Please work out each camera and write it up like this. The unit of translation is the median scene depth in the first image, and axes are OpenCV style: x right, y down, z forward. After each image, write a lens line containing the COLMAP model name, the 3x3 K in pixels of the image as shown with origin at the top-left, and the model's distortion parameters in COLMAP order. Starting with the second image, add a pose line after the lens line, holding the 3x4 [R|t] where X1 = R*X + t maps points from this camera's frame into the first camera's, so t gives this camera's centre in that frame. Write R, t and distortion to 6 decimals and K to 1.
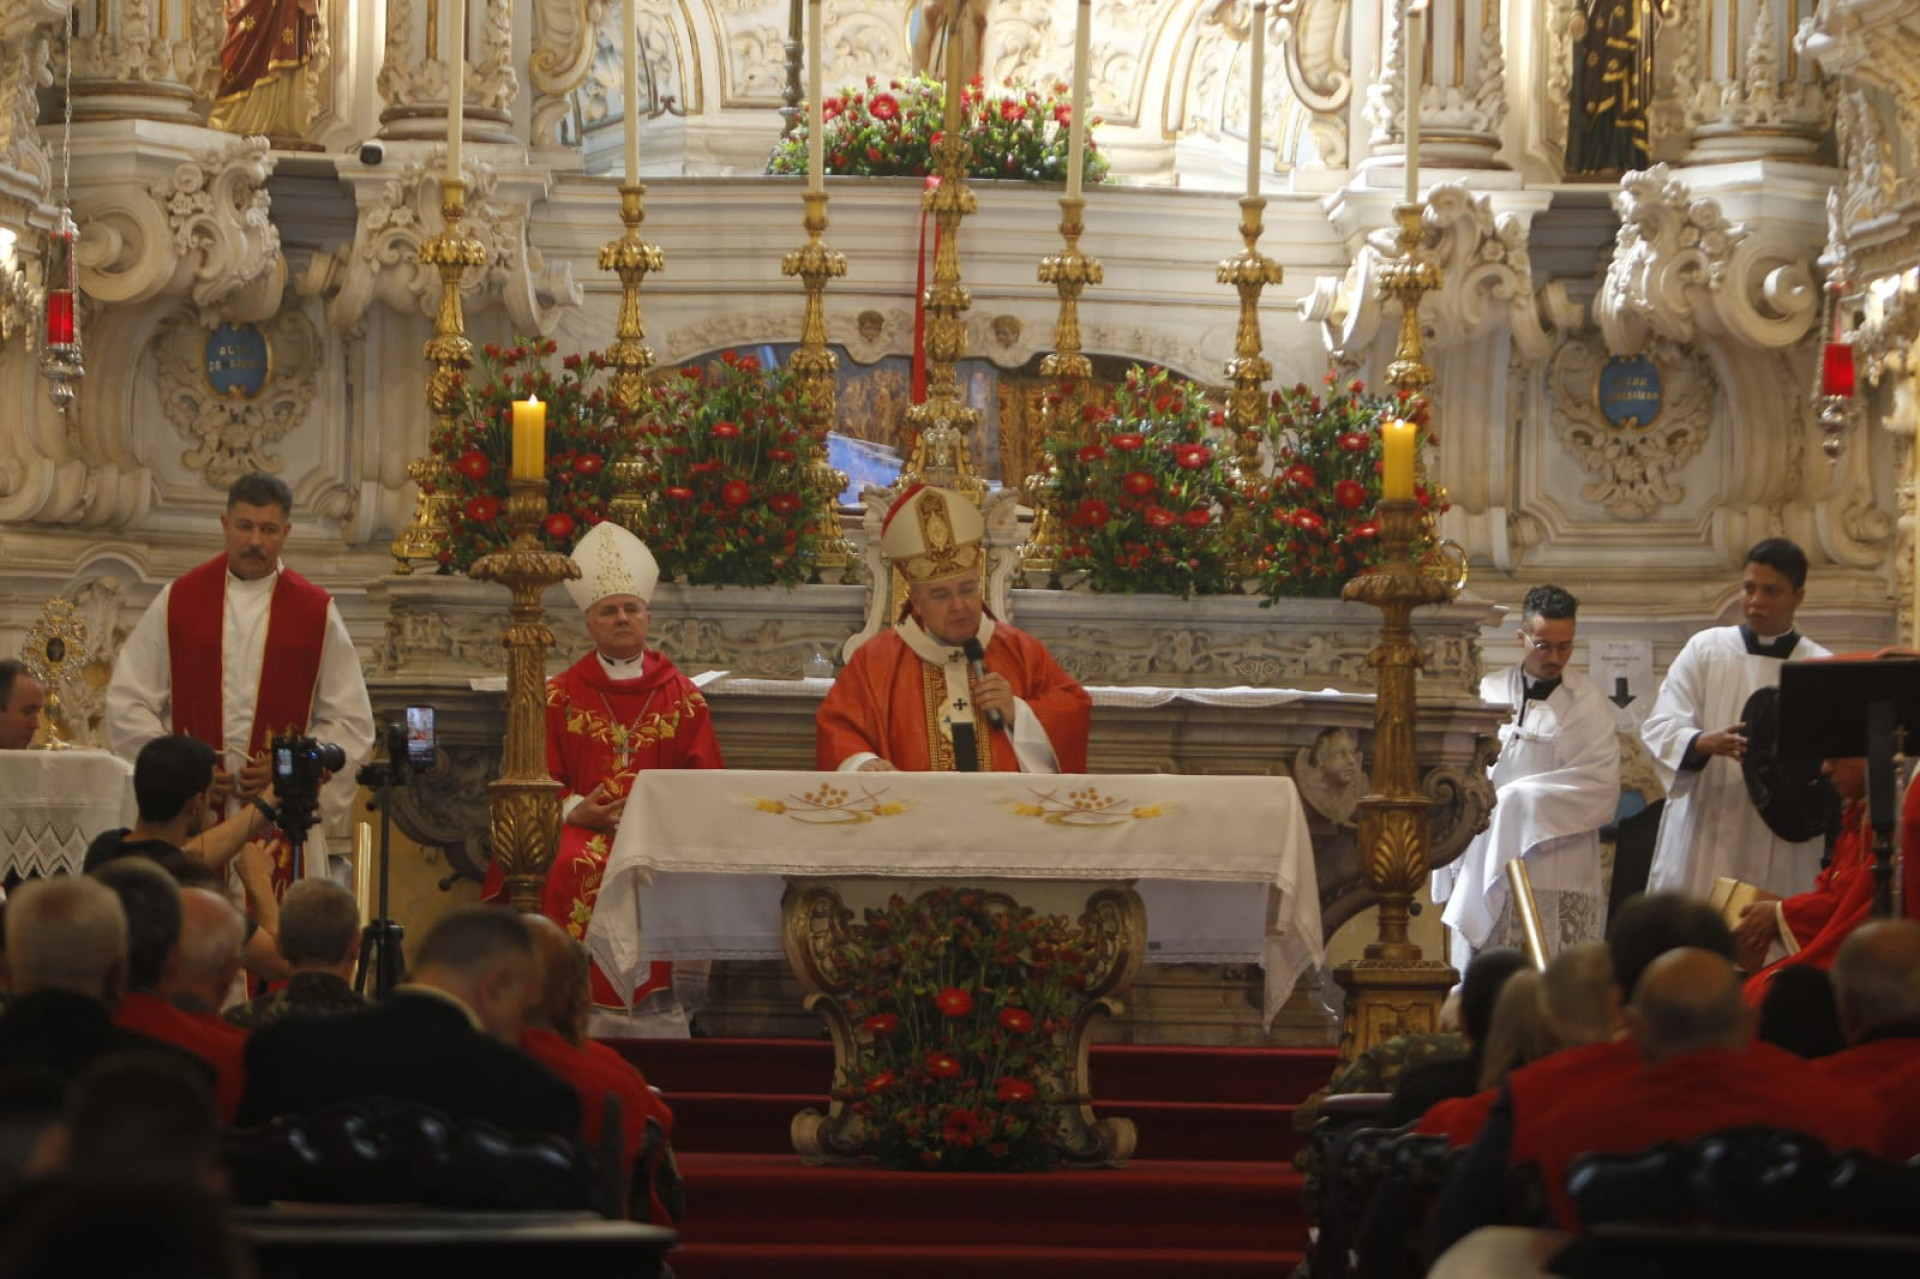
lens RADIAL K [[8076.5, 0, 1111.5], [0, 8076.5, 640.6], [0, 0, 1]] dist [0.339276, 3.942889]
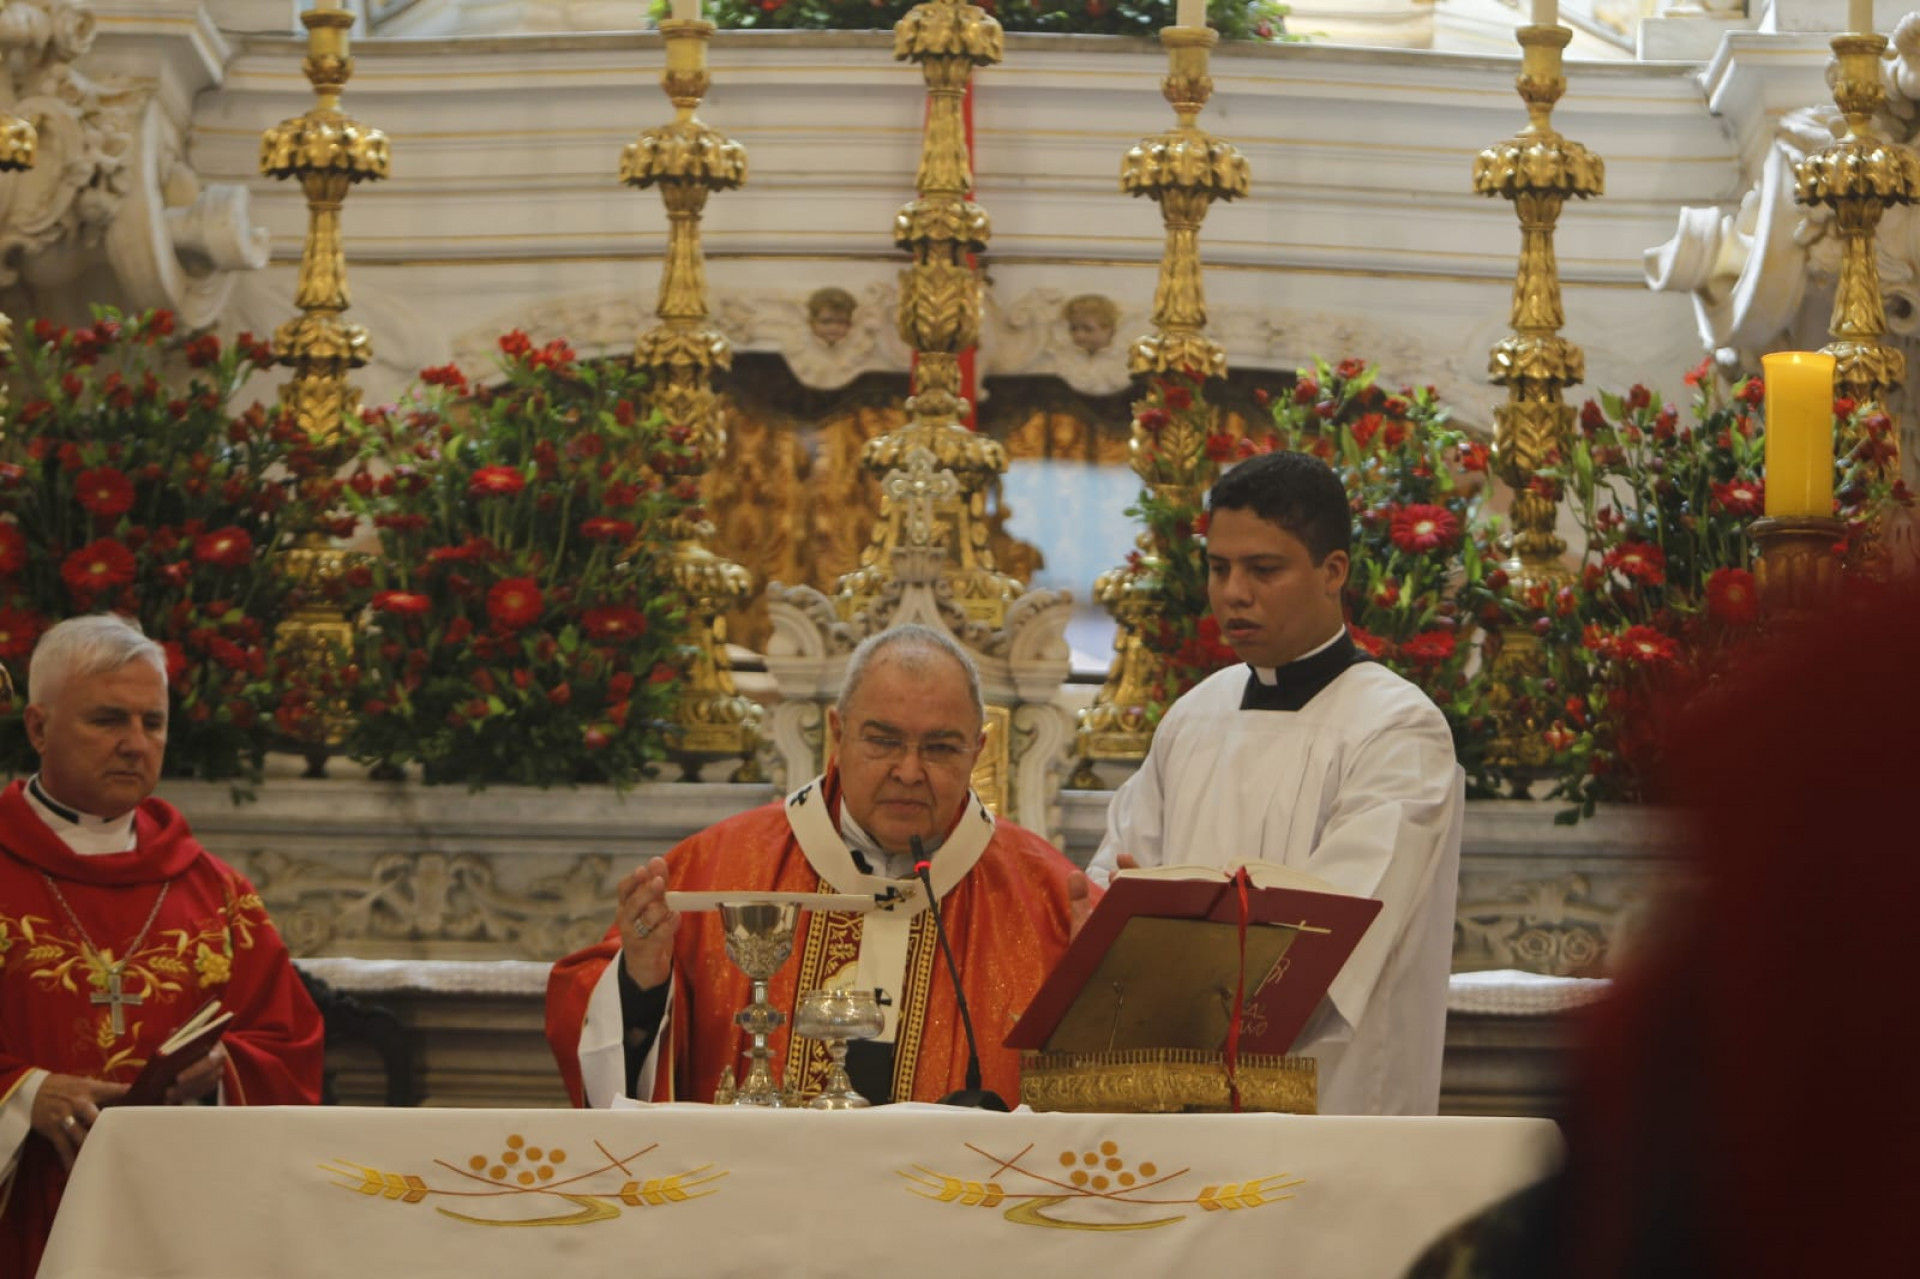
lens RADIAL K [[8076.5, 0, 1111.5], [0, 8076.5, 640.6], [0, 0, 1]] dist [0.339276, 3.942889]
pose [[0.997085, -0.007664, -0.075918, 0.028863], [0.002179, 0.997397, -0.072069, 0.020537], [0.076272, 0.071693, 0.994506, 0.495865]]
